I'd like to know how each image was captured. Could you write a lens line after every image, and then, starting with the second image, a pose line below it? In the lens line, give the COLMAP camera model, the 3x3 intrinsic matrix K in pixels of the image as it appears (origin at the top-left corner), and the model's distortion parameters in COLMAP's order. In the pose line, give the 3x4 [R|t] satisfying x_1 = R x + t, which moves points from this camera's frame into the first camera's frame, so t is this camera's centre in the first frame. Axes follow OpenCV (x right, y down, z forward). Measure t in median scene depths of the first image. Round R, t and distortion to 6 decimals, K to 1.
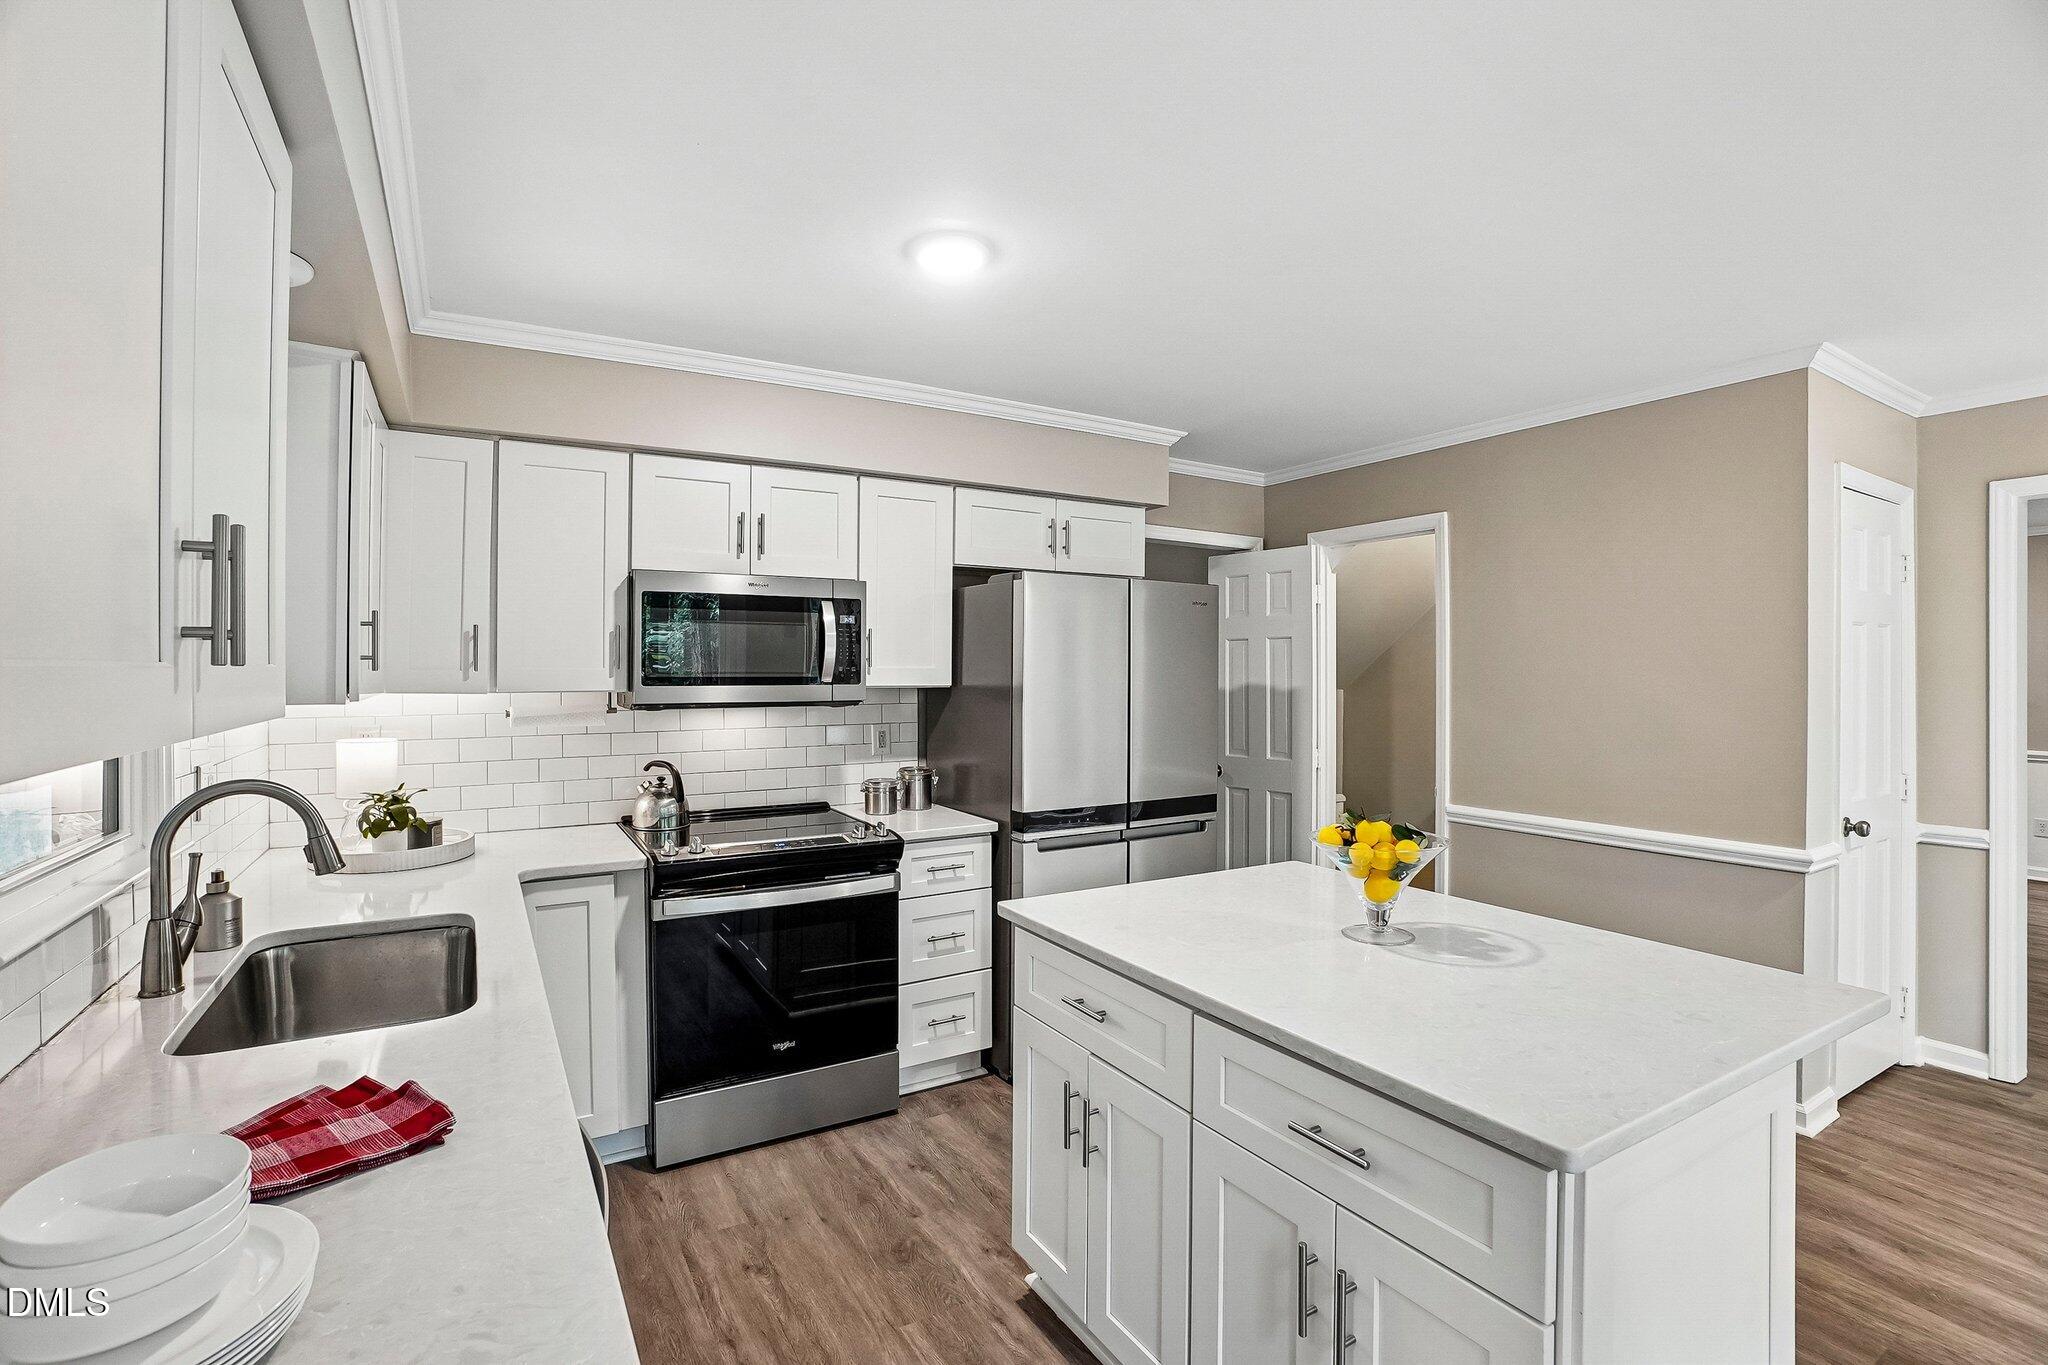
lens RADIAL K [[916.3, 0, 1001.5], [0, 916.3, 668.5], [0, 0, 1]] dist [-0.064468, 0.022886]
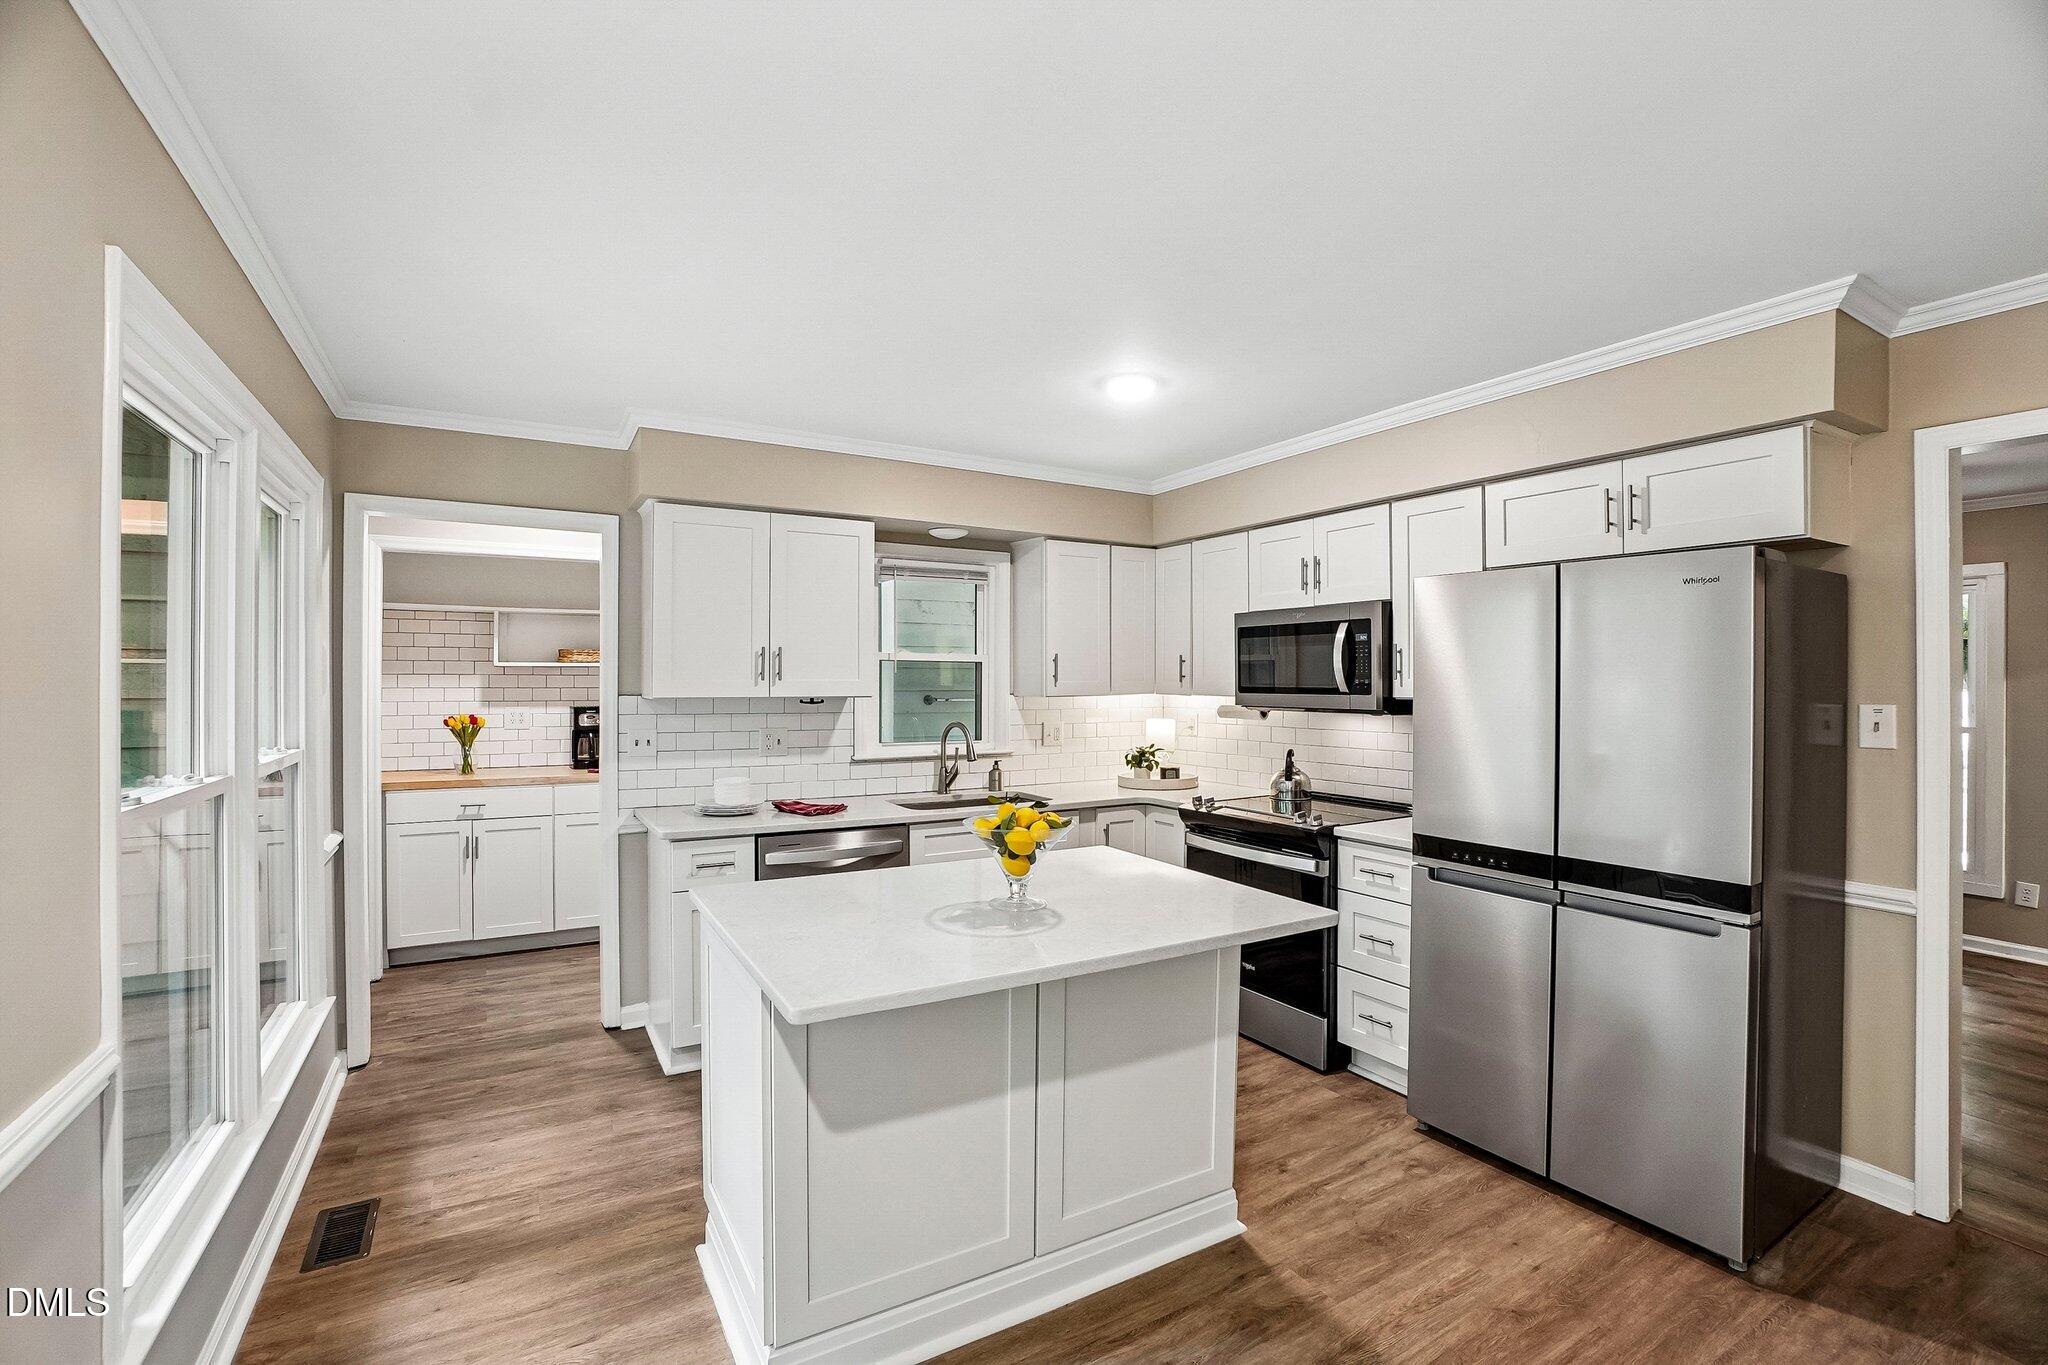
lens RADIAL K [[908.3, 0, 1010.4], [0, 908.3, 679.5], [0, 0, 1]] dist [-0.063904, 0.024144]
pose [[-0.000257, 0.000469, -1.000000, 1.005103], [0.000532, 1.000000, 0.000469, -0.002249], [1.000000, -0.000532, -0.000257, 0.613577]]
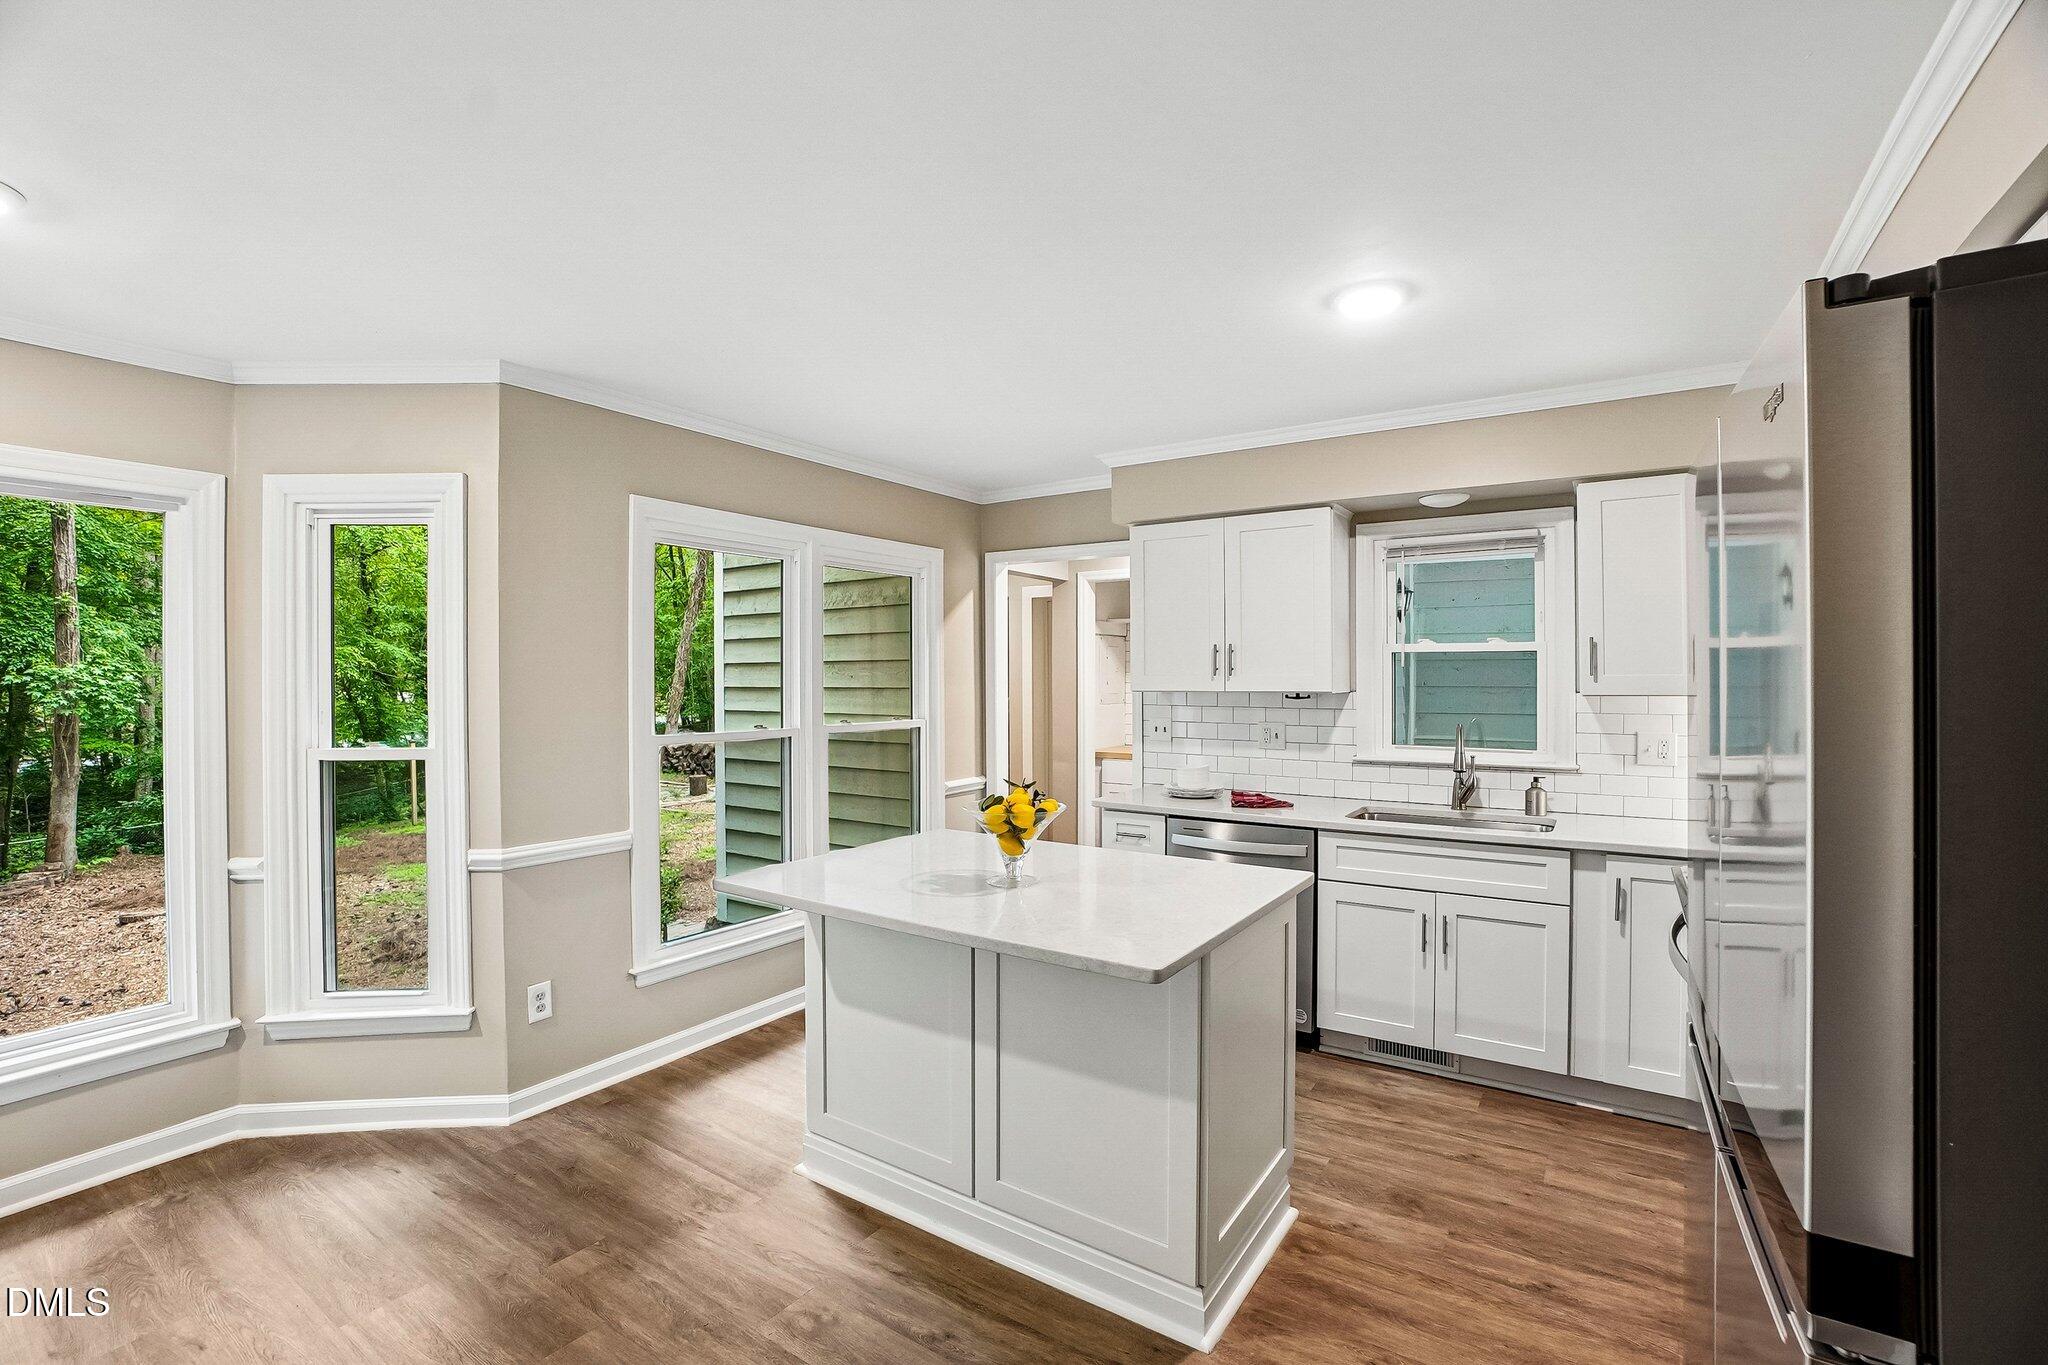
lens RADIAL K [[908.3, 0, 1010.4], [0, 908.3, 679.5], [0, 0, 1]] dist [-0.063904, 0.024144]
pose [[-0.901656, 0.004545, -0.432430, 0.608922], [0.004799, 0.999988, 0.000505, 0.002829], [0.432427, -0.001620, -0.901667, 1.346680]]
